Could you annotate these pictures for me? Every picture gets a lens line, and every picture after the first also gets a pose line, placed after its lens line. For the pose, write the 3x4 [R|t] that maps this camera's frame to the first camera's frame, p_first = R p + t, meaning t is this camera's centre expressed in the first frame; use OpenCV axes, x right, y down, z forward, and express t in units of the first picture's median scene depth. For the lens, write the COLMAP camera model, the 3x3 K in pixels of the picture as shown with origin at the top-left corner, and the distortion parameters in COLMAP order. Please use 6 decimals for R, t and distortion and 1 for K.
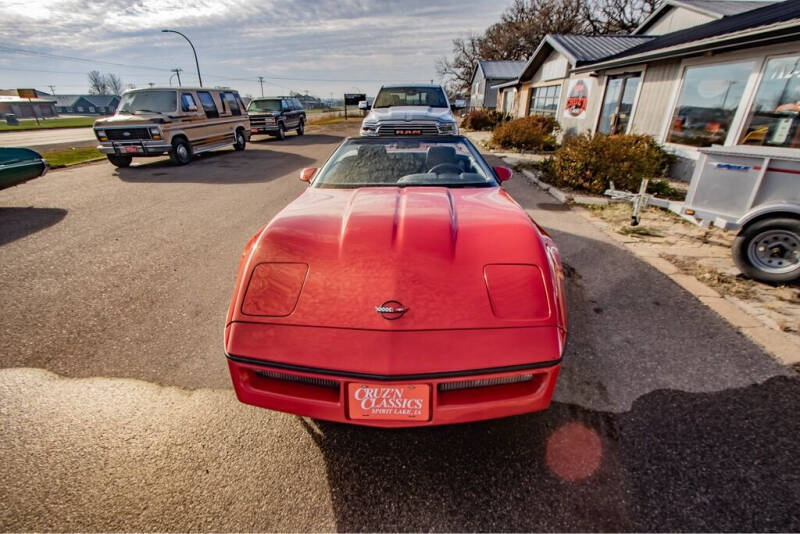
lens RADIAL K [[370.3, 0, 396.0], [0, 370.3, 267.9], [0, 0, 1]] dist [-0.018814, 0.003632]
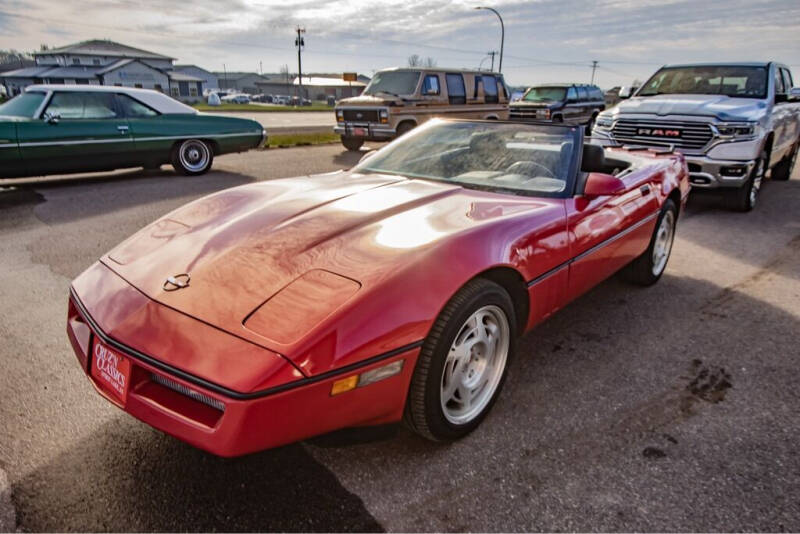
lens RADIAL K [[523.0, 0, 408.2], [0, 523.0, 274.4], [0, 0, 1]] dist [-0.005943, 0.005100]
pose [[0.788807, 0.221910, -0.573183, 0.188807], [-0.273457, 0.961876, -0.003933, -0.008518], [0.550459, 0.159843, 0.819418, 0.048074]]
